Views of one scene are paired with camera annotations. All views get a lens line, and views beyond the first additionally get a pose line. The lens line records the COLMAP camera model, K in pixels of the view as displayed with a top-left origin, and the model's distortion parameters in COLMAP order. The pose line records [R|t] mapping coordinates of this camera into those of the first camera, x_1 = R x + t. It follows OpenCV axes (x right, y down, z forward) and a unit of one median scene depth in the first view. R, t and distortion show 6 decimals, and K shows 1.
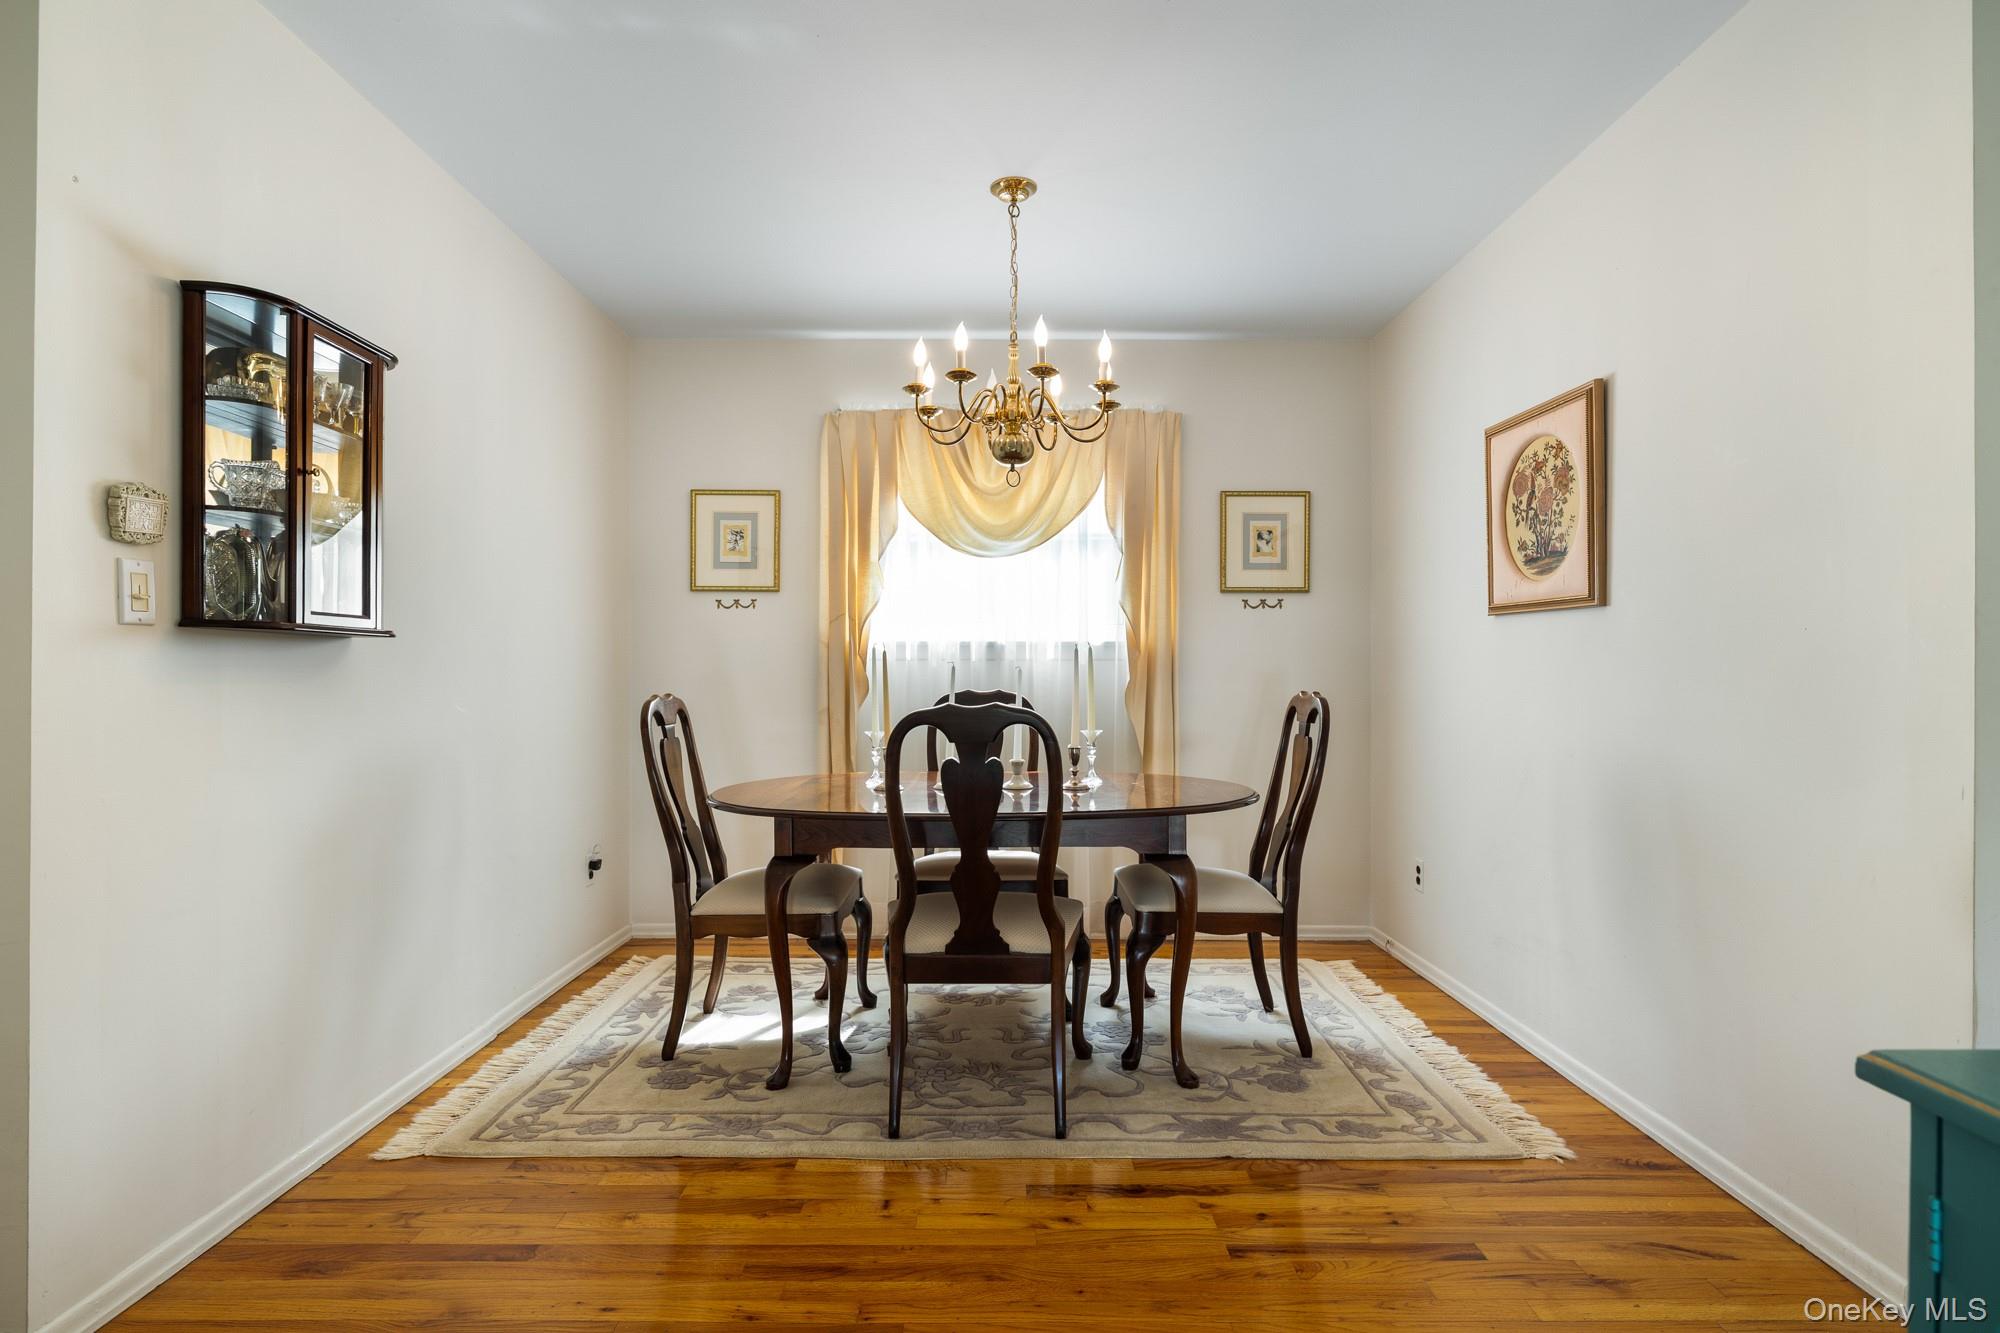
lens RADIAL K [[1007.4, 0, 1000.0], [0, 1007.4, 666.5], [0, 0, 1]] dist [-0.016339, 0.000092]
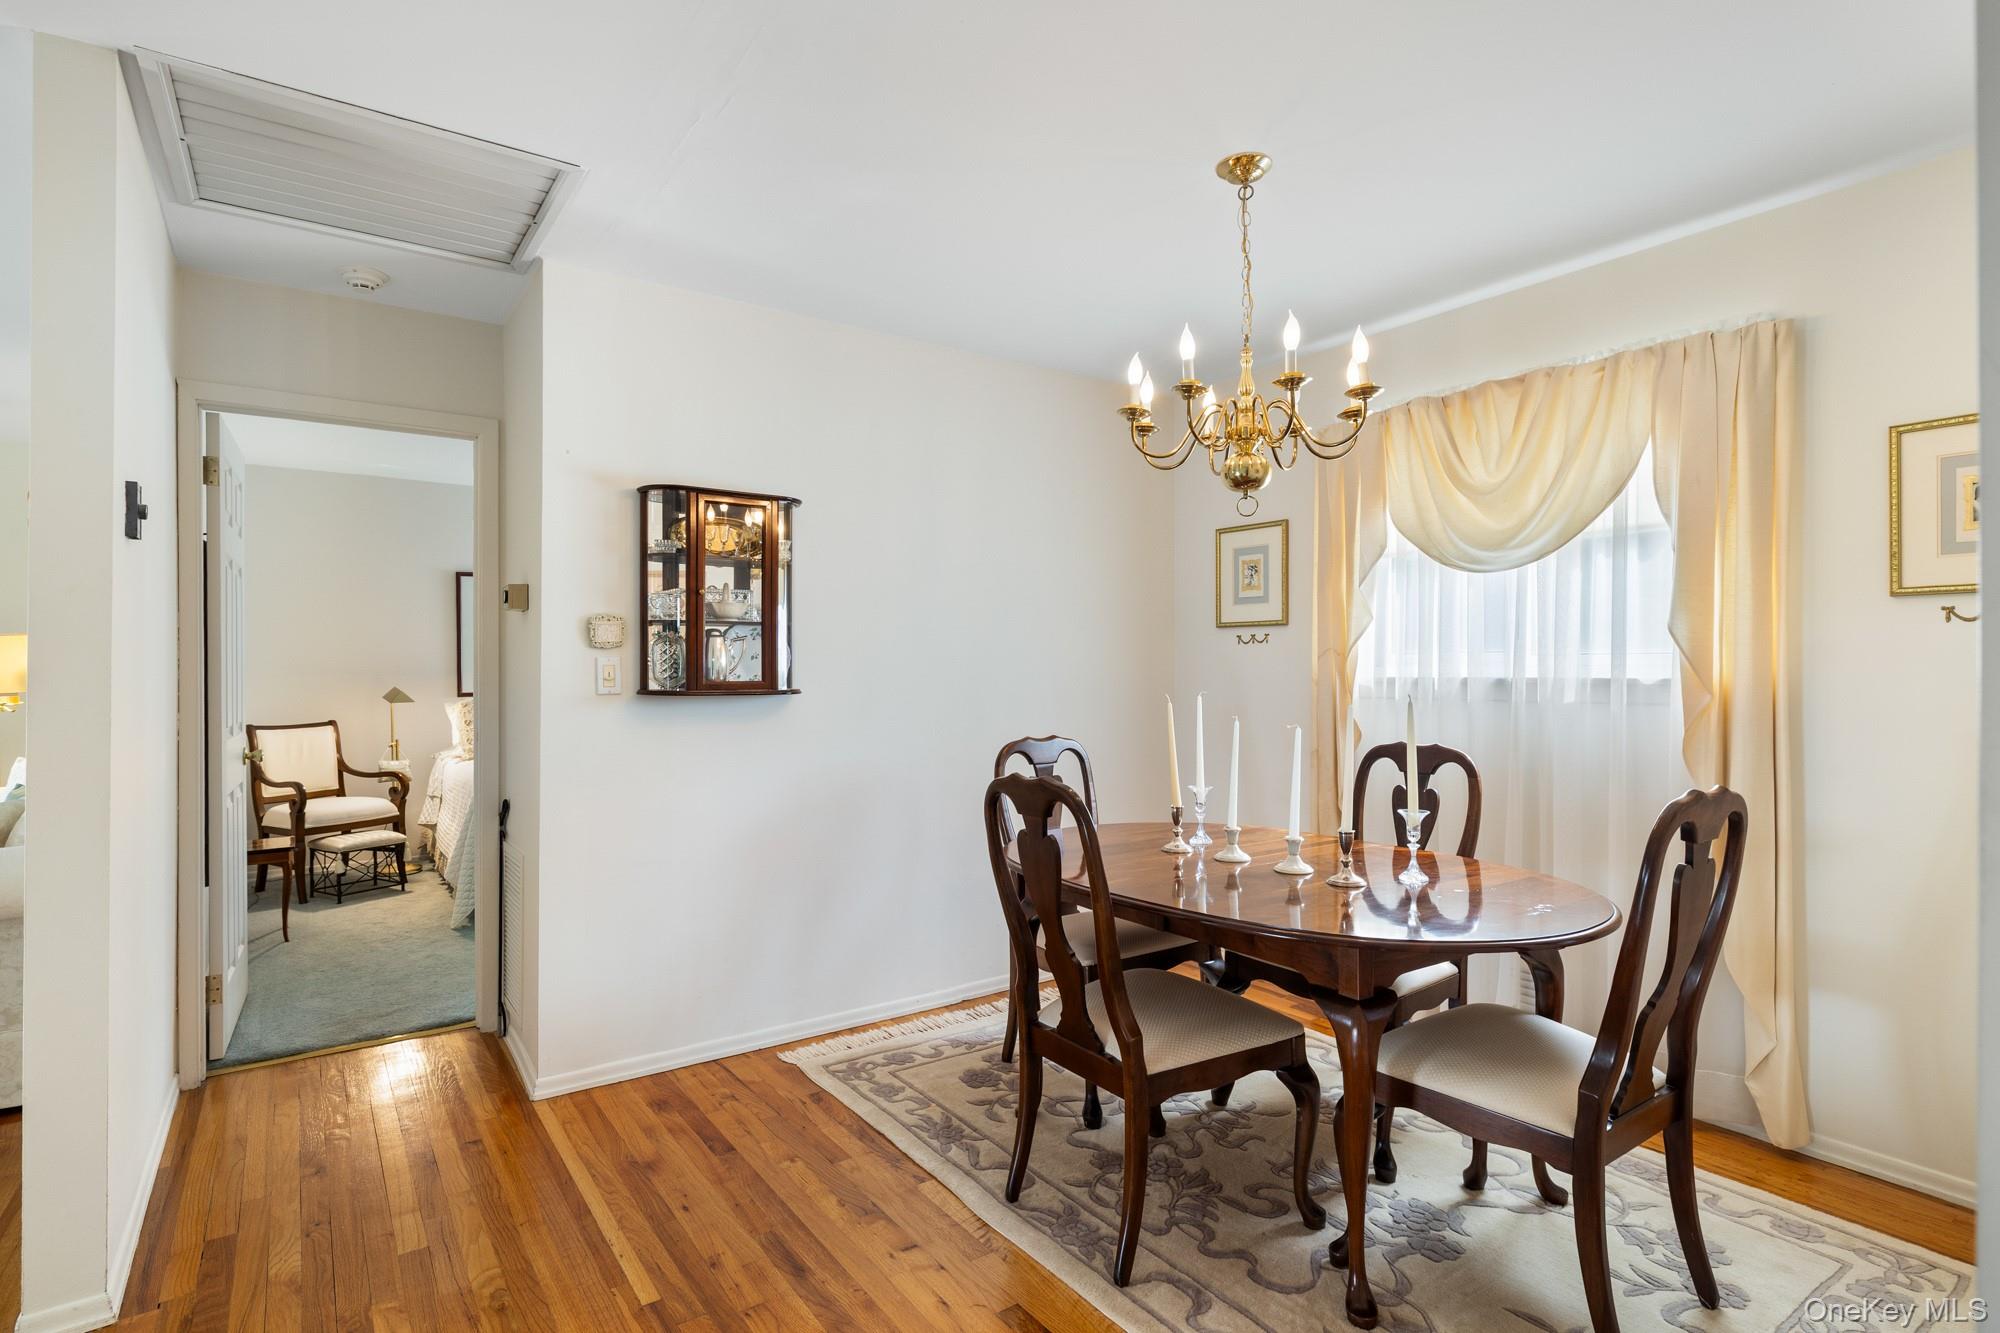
lens RADIAL K [[976.0, 0, 990.0], [0, 976.0, 662.7], [0, 0, 1]] dist [-0.015108, 0.000795]
pose [[0.578909, -0.009476, -0.815337, 0.557297], [0.006691, 0.999954, -0.006871, -0.050685], [0.815364, -0.001478, 0.578946, 0.346587]]
